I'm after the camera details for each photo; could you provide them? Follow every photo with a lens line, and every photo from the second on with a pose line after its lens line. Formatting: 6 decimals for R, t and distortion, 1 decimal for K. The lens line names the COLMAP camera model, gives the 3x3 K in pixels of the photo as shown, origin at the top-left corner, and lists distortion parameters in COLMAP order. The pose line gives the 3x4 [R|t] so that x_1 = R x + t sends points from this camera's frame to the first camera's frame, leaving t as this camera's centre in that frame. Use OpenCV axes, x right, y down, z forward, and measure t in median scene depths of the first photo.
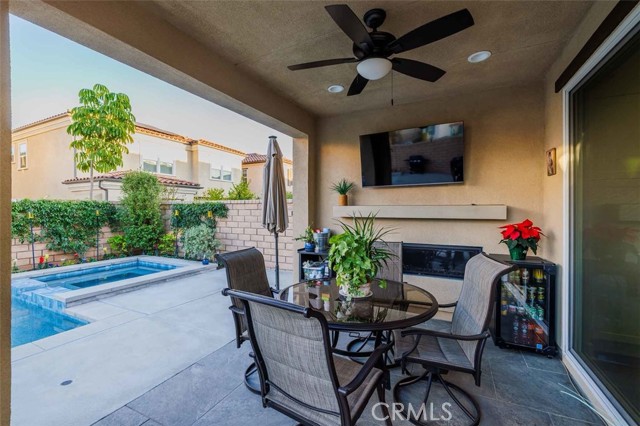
lens RADIAL K [[269.8, 0, 315.2], [0, 269.8, 211.0], [0, 0, 1]] dist [-0.001986, 0.001056]
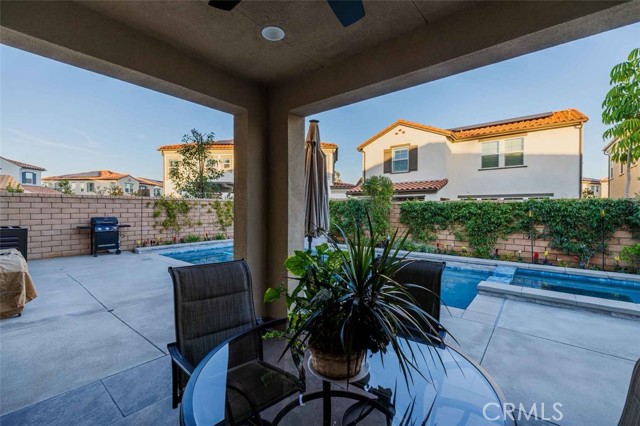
lens RADIAL K [[269.8, 0, 316.4], [0, 269.8, 212.8], [0, 0, 1]] dist [-0.001986, 0.001056]
pose [[-0.222552, 0.016944, -0.974774, 0.221855], [-0.008213, 0.999781, 0.019254, -0.003459], [0.974886, 0.012291, -0.222364, 0.350316]]
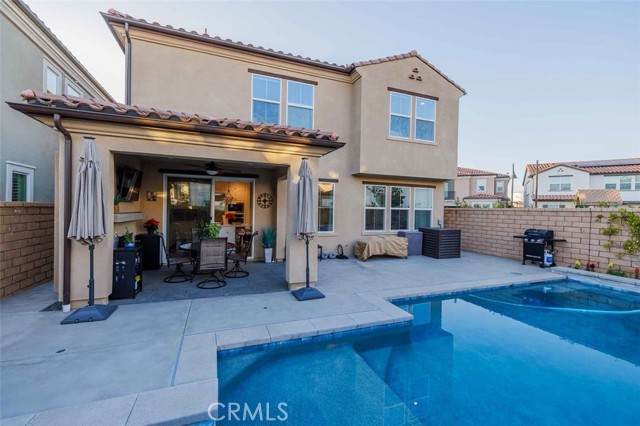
lens RADIAL K [[269.8, 0, 316.8], [0, 269.8, 212.4], [0, 0, 1]] dist [-0.001986, 0.001056]
pose [[-0.734818, -0.019397, 0.677987, -0.897870], [-0.014233, 0.999812, 0.013178, -0.034191], [-0.678115, 0.000034, -0.734956, 0.781411]]
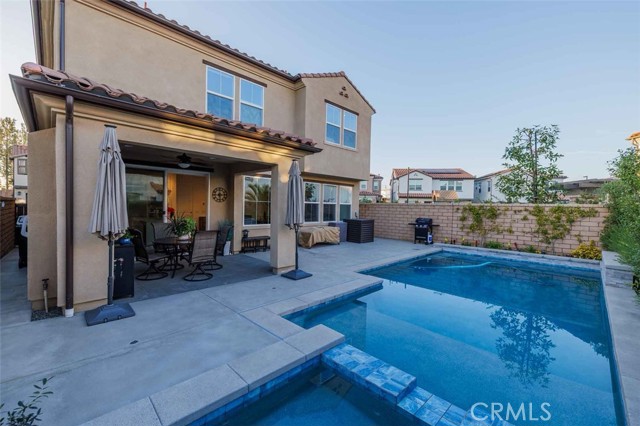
lens RADIAL K [[269.8, 0, 318.8], [0, 269.8, 212.3], [0, 0, 1]] dist [-0.001986, 0.001056]
pose [[-0.946895, -0.025055, 0.320564, -0.711988], [-0.017224, 0.999480, 0.027241, -0.028297], [-0.321080, 0.020273, -0.946835, 1.082319]]
